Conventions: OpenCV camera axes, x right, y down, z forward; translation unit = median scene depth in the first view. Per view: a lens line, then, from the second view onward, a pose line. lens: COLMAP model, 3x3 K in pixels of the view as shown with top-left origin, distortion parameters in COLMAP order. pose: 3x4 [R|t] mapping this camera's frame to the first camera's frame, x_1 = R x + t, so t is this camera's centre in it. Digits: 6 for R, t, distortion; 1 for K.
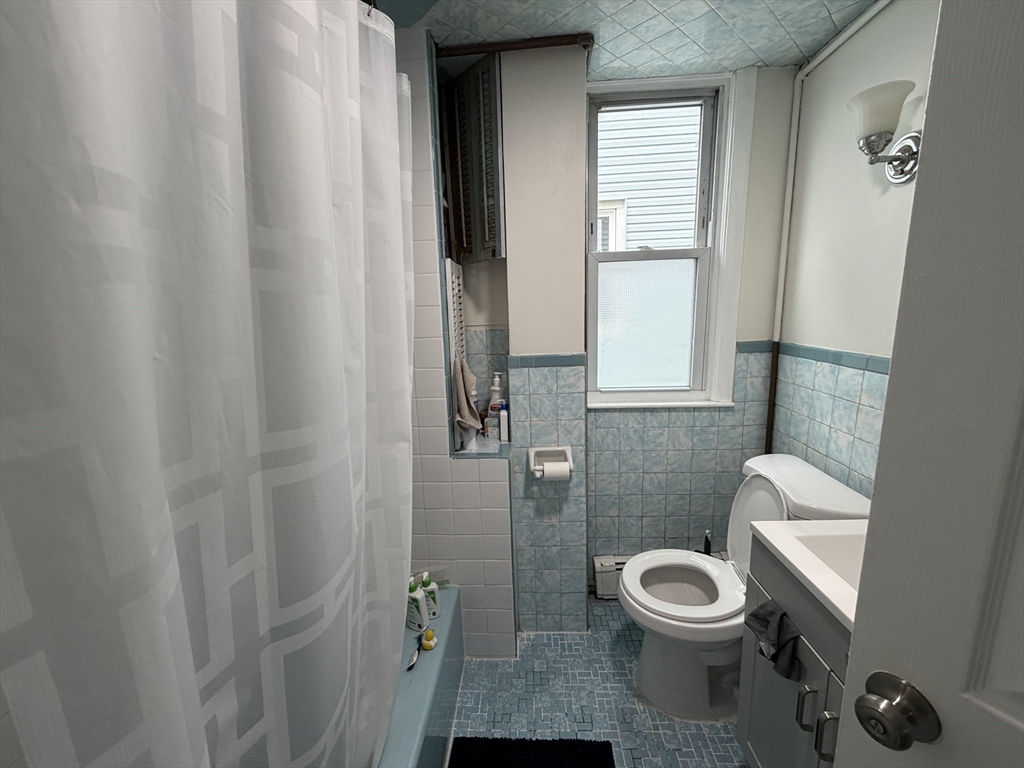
lens RADIAL K [[407.2, 0, 507.7], [0, 407.2, 381.8], [0, 0, 1]] dist [0.000542, 0.000048]
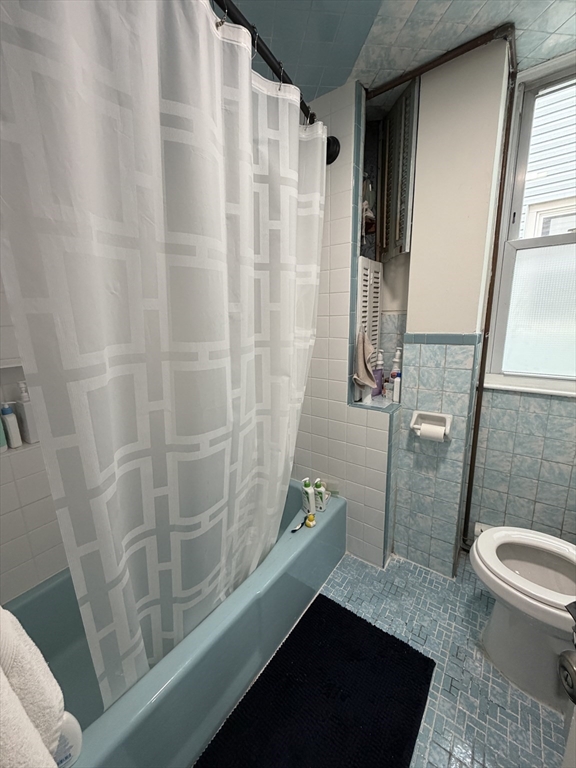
lens RADIAL K [[305.4, 0, 287.5], [0, 305.4, 380.4], [0, 0, 1]] dist [0.000542, 0.000048]
pose [[0.834058, 0.128706, -0.536453, 0.221156], [-0.105983, 0.991674, 0.073145, 0.048025], [0.541400, -0.004152, 0.840755, 0.024434]]
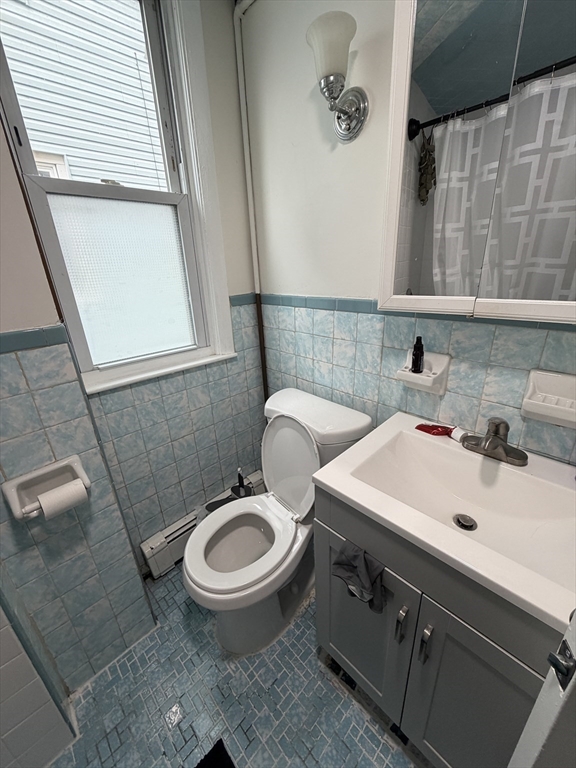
lens RADIAL K [[305.4, 0, 288.9], [0, 305.4, 381.2], [0, 0, 1]] dist [0.000542, 0.000048]
pose [[0.679027, -0.252975, 0.689149, 0.069527], [0.150627, 0.966788, 0.206478, -0.026463], [-0.718494, -0.036400, 0.694580, 0.356442]]
